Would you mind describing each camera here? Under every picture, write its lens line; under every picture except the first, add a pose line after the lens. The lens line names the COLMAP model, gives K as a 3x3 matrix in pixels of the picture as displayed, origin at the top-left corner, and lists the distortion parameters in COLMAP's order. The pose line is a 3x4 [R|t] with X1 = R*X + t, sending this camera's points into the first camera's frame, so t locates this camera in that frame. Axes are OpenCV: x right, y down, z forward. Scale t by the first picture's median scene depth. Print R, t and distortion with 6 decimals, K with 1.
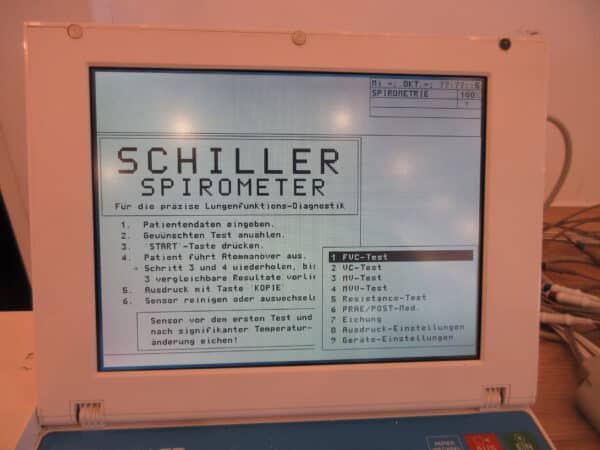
lens RADIAL K [[441.4, 0, 299.5], [0, 441.4, 226.6], [0, 0, 1]] dist [-0.007723, 0.001133]
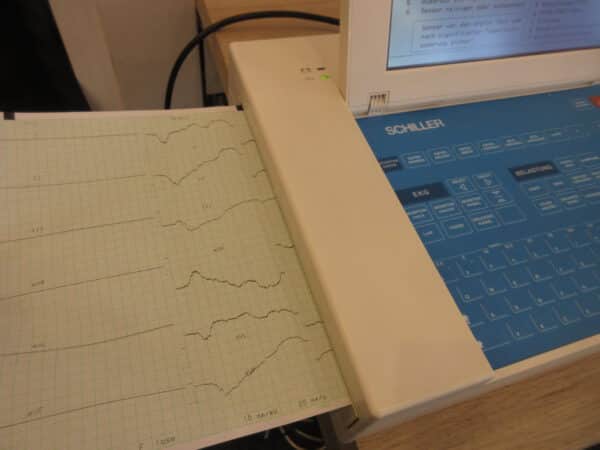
lens RADIAL K [[441.4, 0, 300.5], [0, 441.4, 225.8], [0, 0, 1]] dist [-0.007723, 0.001133]
pose [[0.963498, -0.153164, 0.219572, -1.053527], [0.029217, 0.875432, 0.482458, 0.085718], [-0.266115, -0.458432, 0.847952, -0.282868]]
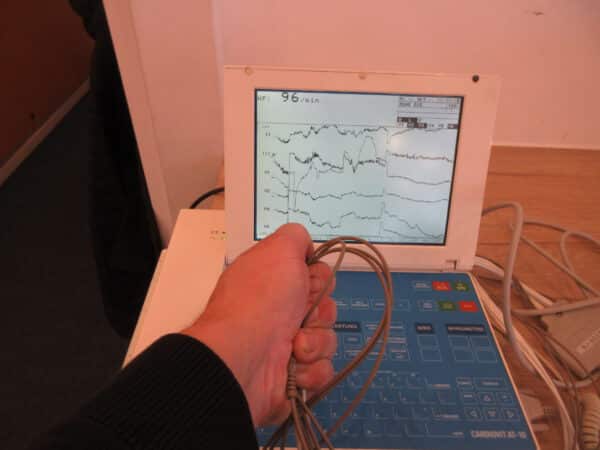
lens RADIAL K [[441.4, 0, 302.1], [0, 441.4, 222.3], [0, 0, 1]] dist [-0.007723, 0.001133]
pose [[0.996898, 0.051663, -0.059367, -0.112109], [-0.038403, 0.977791, 0.206032, -0.182824], [0.068692, -0.203113, 0.976743, -0.961136]]
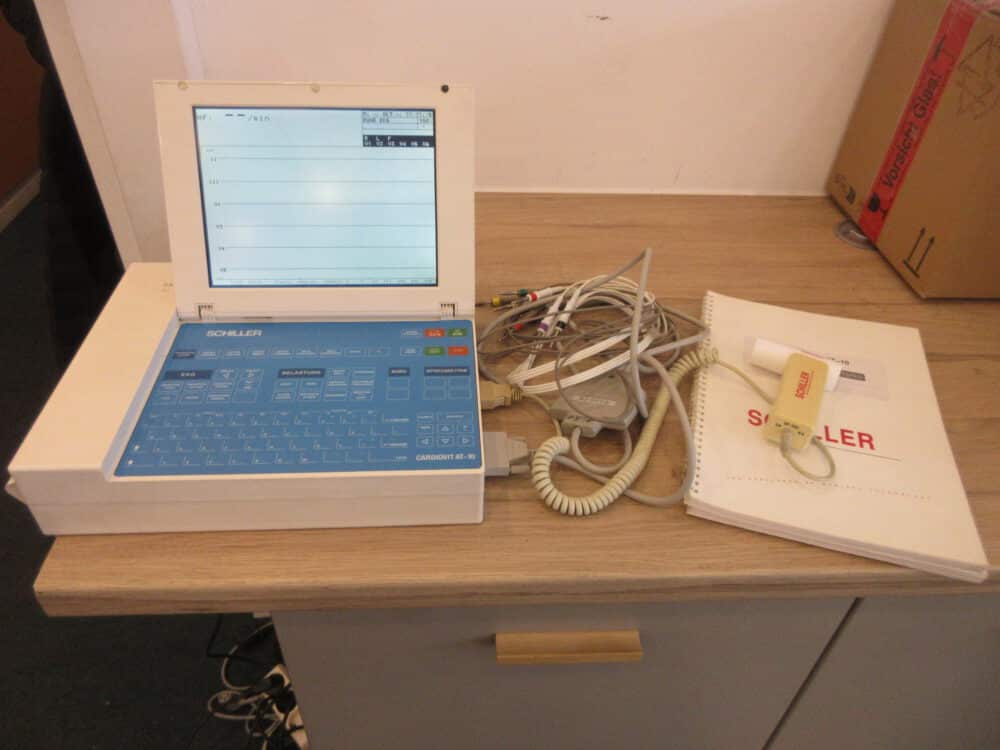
lens RADIAL K [[735.7, 0, 505.1], [0, 735.7, 371.1], [0, 0, 1]] dist [-0.007723, 0.001133]
pose [[0.999962, 0.007108, -0.005134, 0.713338], [-0.005990, 0.981375, 0.192010, 0.085699], [0.006403, -0.191972, 0.981379, -1.866742]]
